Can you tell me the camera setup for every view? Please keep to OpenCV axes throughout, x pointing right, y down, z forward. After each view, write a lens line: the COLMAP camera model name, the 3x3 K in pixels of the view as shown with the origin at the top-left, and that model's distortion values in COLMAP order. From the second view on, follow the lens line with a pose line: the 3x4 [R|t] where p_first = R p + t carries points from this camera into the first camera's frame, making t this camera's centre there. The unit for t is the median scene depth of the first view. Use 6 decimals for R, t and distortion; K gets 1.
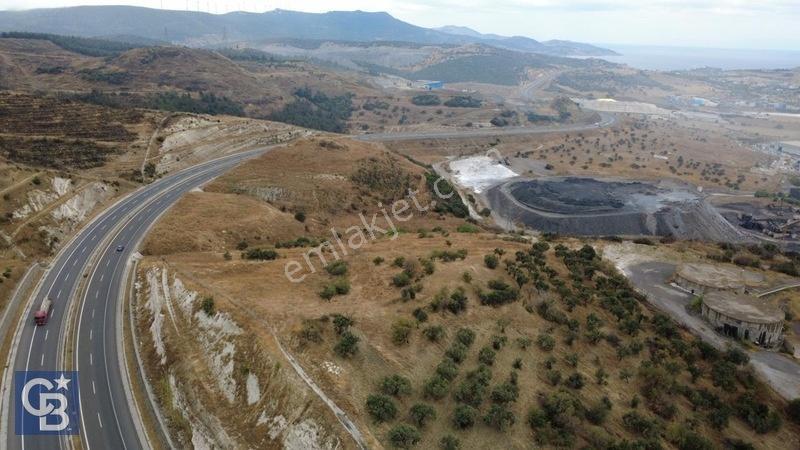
lens RADIAL K [[584.2, 0, 399.5], [0, 584.2, 224.5], [0, 0, 1]] dist [0.001590, -0.003817]
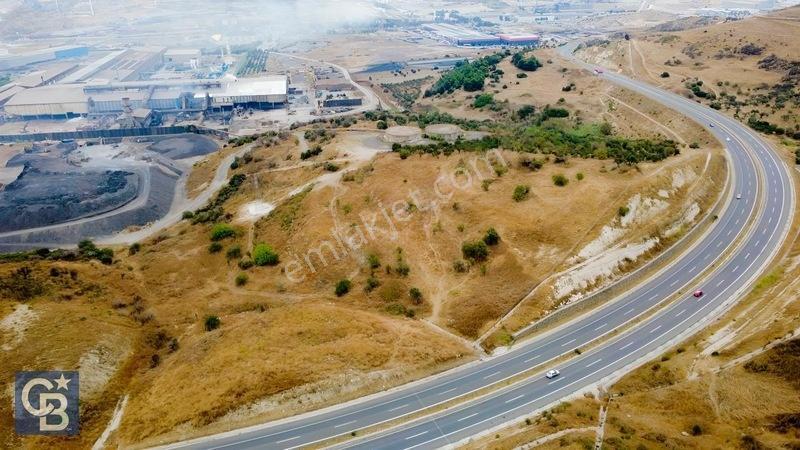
lens RADIAL K [[584.2, 0, 400.0], [0, 584.2, 225.7], [0, 0, 1]] dist [0.001590, -0.003817]
pose [[-0.229135, -0.437581, 0.869494, -0.641398], [0.303647, 0.816554, 0.490957, -0.312302], [-0.924822, 0.376514, -0.054231, 0.690390]]
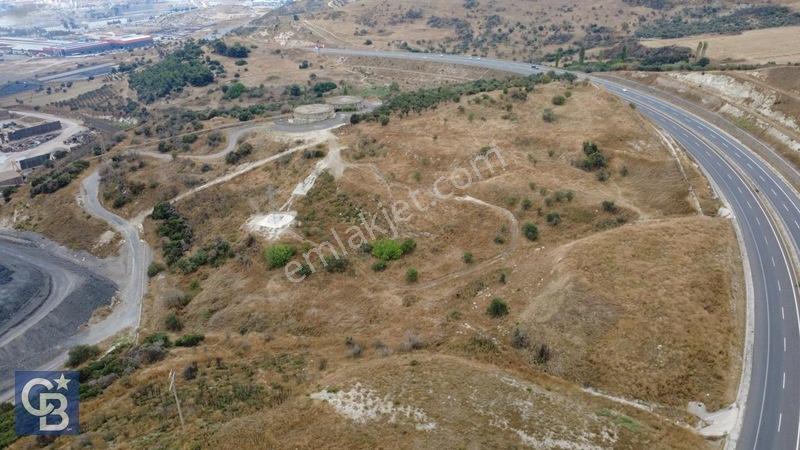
lens RADIAL K [[584.2, 0, 400.2], [0, 584.2, 226.3], [0, 0, 1]] dist [0.001590, -0.003817]
pose [[-0.840741, -0.240159, 0.485261, -0.297208], [0.168905, 0.735187, 0.656485, -0.391677], [-0.514418, 0.633896, -0.577538, 1.142938]]
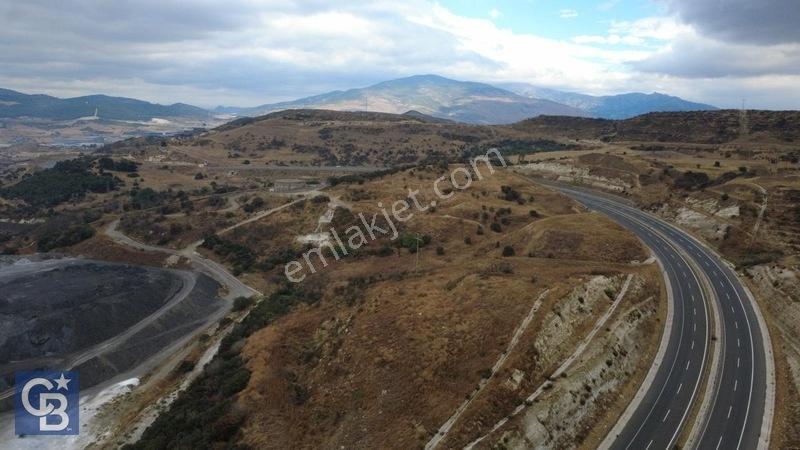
lens RADIAL K [[584.2, 0, 400.1], [0, 584.2, 224.3], [0, 0, 1]] dist [0.001590, -0.003817]
pose [[-0.976132, -0.089784, 0.197752, -0.156834], [0.016569, 0.877107, 0.480010, -0.436711], [-0.216547, 0.471829, -0.854684, 1.573347]]
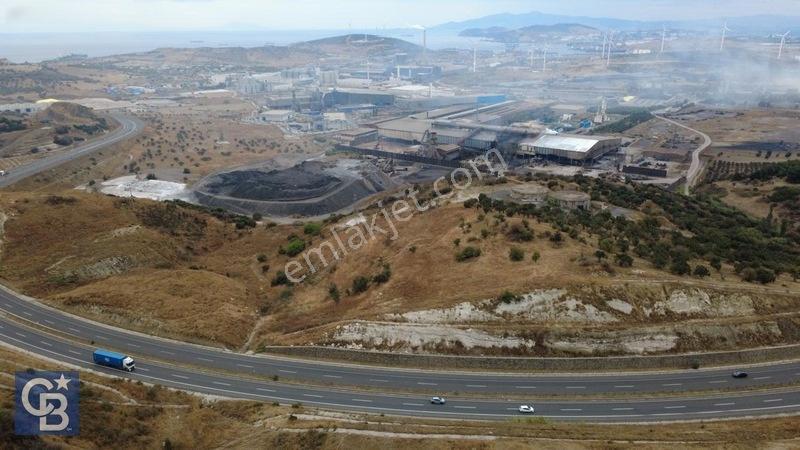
lens RADIAL K [[584.2, 0, 399.5], [0, 584.2, 226.2], [0, 0, 1]] dist [0.001590, -0.003817]
pose [[0.527357, -0.310369, 0.790927, -0.596763], [0.288005, 0.941080, 0.177261, -0.126265], [-0.799342, 0.134311, 0.585673, 0.183162]]
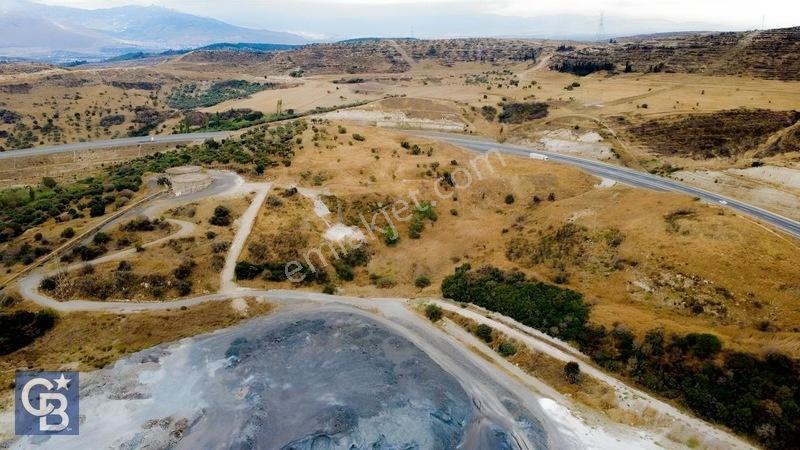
lens RADIAL K [[584.2, 0, 399.6], [0, 584.2, 226.0], [0, 0, 1]] dist [0.001590, -0.003817]
pose [[-0.833442, 0.164145, -0.527665, 0.542454], [-0.177722, 0.824519, 0.537200, -0.475124], [0.523248, 0.541502, -0.658017, 1.446439]]
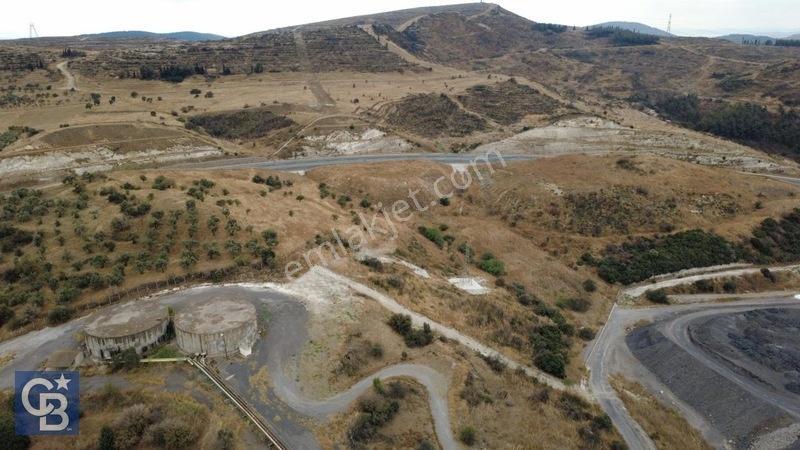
lens RADIAL K [[584.2, 0, 400.2], [0, 584.2, 225.0], [0, 0, 1]] dist [0.001590, -0.003817]
pose [[0.165826, 0.285629, -0.943884, 0.748785], [-0.301348, 0.926030, 0.227284, -0.168543], [0.938984, 0.246748, 0.239633, 0.578246]]
